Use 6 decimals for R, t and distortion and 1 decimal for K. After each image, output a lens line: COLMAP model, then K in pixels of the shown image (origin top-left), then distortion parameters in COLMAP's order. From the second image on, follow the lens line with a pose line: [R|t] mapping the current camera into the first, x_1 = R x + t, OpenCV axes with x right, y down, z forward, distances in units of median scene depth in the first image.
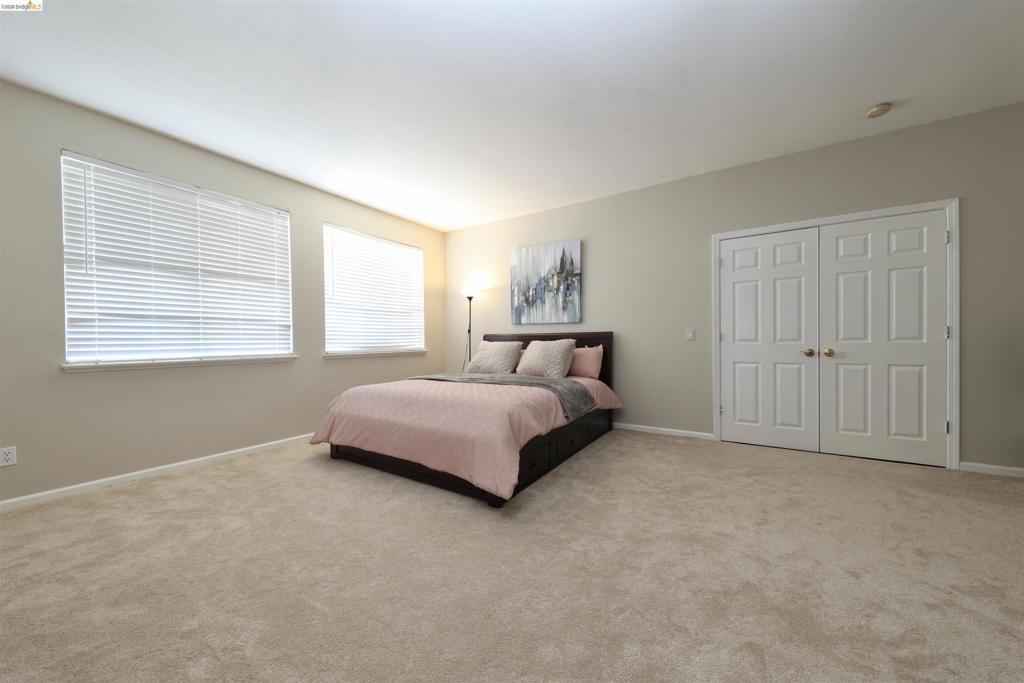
lens RADIAL K [[371.1, 0, 513.5], [0, 371.1, 342.9], [0, 0, 1]] dist [-0.000524, -0.000946]
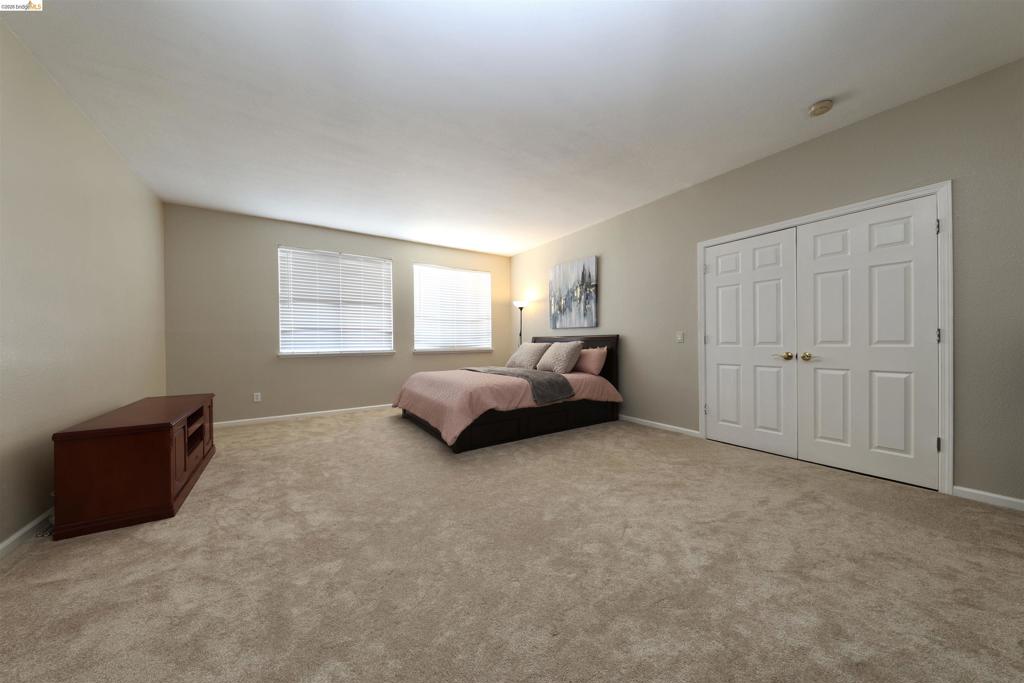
lens RADIAL K [[346.3, 0, 513.5], [0, 346.3, 341.1], [0, 0, 1]] dist [-0.000159, -0.000390]
pose [[0.912017, 0.002512, -0.410144, 0.530100], [-0.004708, 0.999979, -0.004344, -0.005649], [0.410125, 0.005893, 0.912010, -0.134968]]
